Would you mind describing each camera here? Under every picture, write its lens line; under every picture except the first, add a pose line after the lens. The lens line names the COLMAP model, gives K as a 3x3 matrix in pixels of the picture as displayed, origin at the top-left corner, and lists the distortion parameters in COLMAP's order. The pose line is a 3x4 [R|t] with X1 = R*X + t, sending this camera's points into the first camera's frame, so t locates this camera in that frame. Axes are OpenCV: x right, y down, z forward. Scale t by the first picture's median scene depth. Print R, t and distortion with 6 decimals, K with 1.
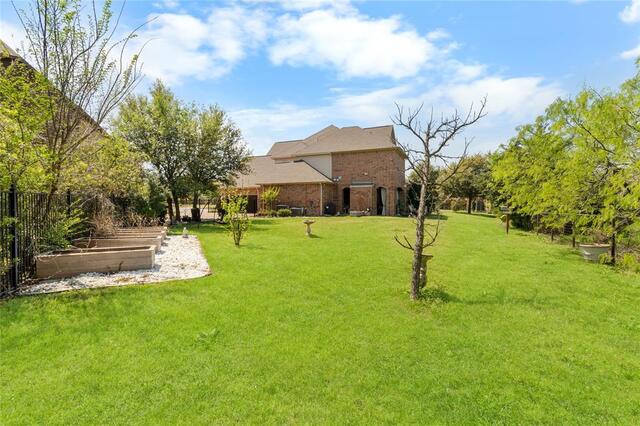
lens RADIAL K [[283.8, 0, 320.0], [0, 283.8, 213.0], [0, 0, 1]] dist [-0.000252, 0.000044]
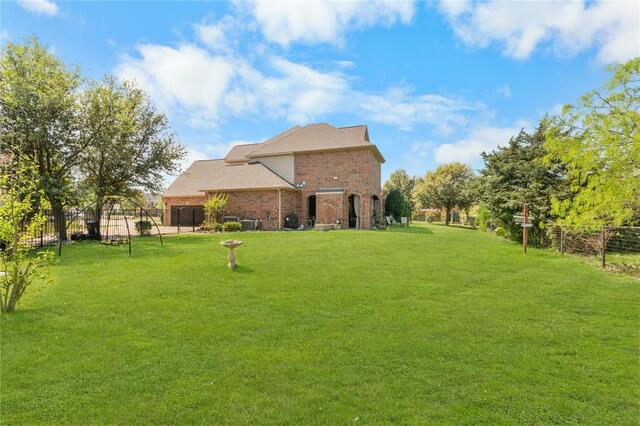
lens RADIAL K [[283.8, 0, 320.0], [0, 283.8, 213.0], [0, 0, 1]] dist [-0.000252, 0.000044]
pose [[0.996106, -0.001838, 0.088144, 0.045029], [0.005507, 0.999128, -0.041399, -0.003759], [-0.087991, 0.041723, 0.995247, 0.189277]]
